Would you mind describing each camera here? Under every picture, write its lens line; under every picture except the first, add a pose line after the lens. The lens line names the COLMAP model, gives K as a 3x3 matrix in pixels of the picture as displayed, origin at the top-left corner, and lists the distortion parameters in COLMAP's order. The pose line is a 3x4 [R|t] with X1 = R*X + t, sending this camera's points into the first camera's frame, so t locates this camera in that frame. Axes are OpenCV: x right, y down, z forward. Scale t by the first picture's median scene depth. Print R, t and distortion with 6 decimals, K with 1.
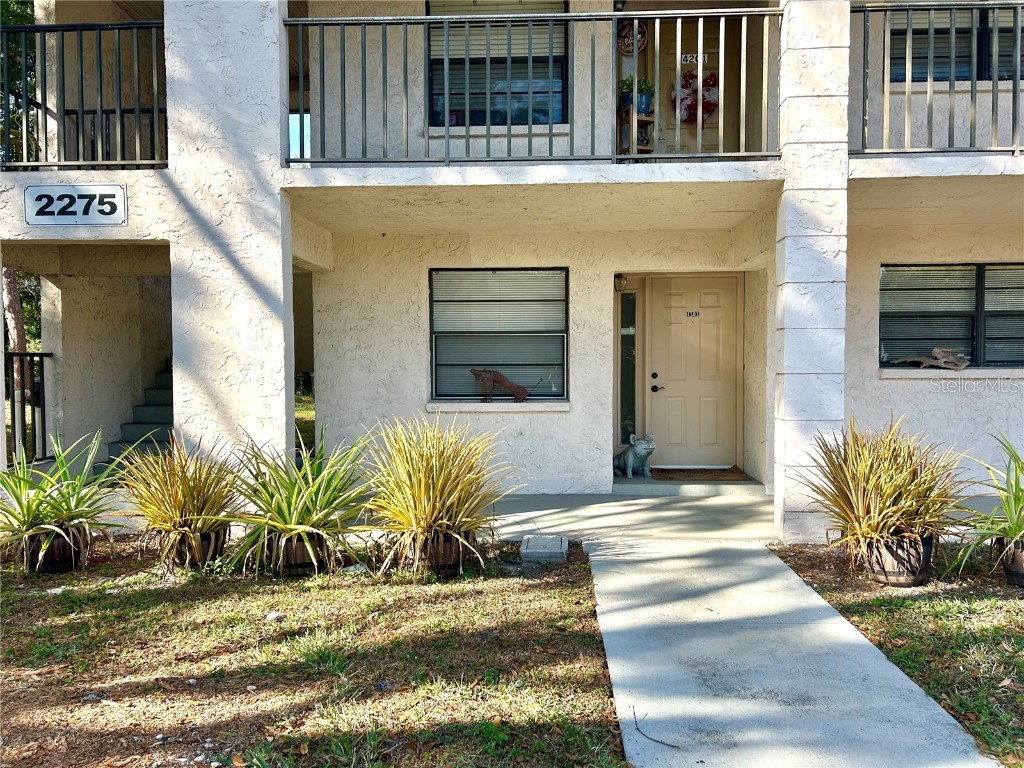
lens RADIAL K [[769.6, 0, 512.0], [0, 769.6, 384.0], [0, 0, 1]] dist [0.031664, -0.003022]
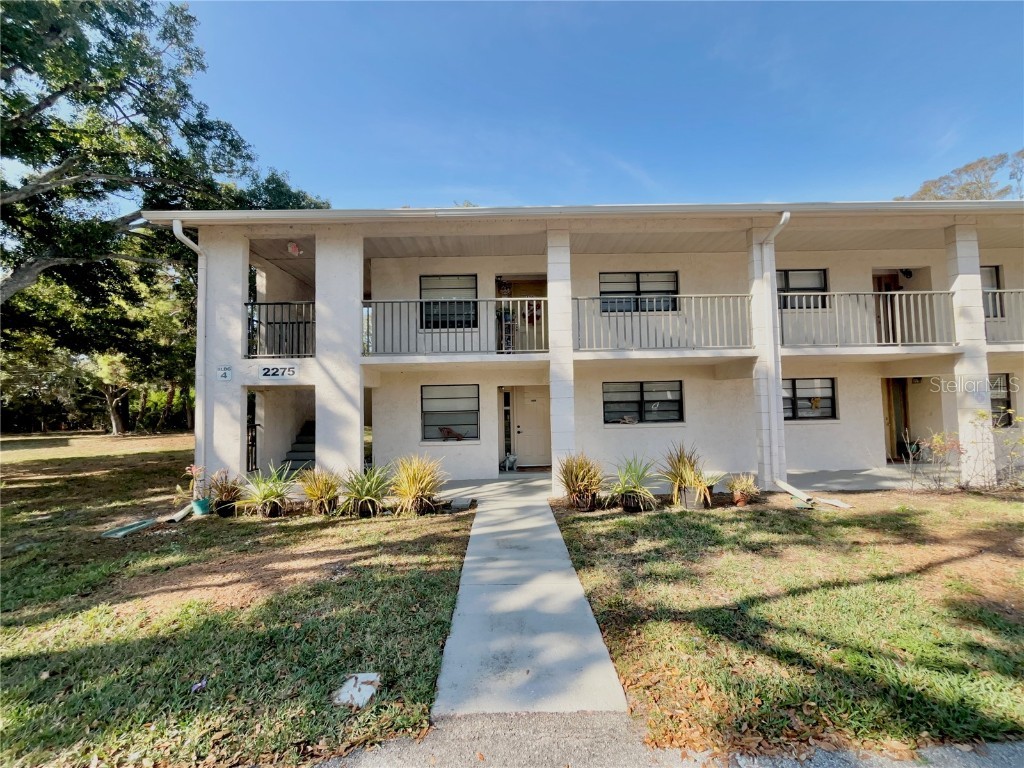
lens RADIAL K [[412.8, 0, 506.1], [0, 412.8, 379.1], [0, 0, 1]] dist [0.000070, 0.000014]
pose [[0.998057, -0.013441, 0.060834, 0.098934], [0.018230, 0.996720, -0.078849, -0.078350], [-0.059575, 0.079805, 0.995029, -0.371209]]
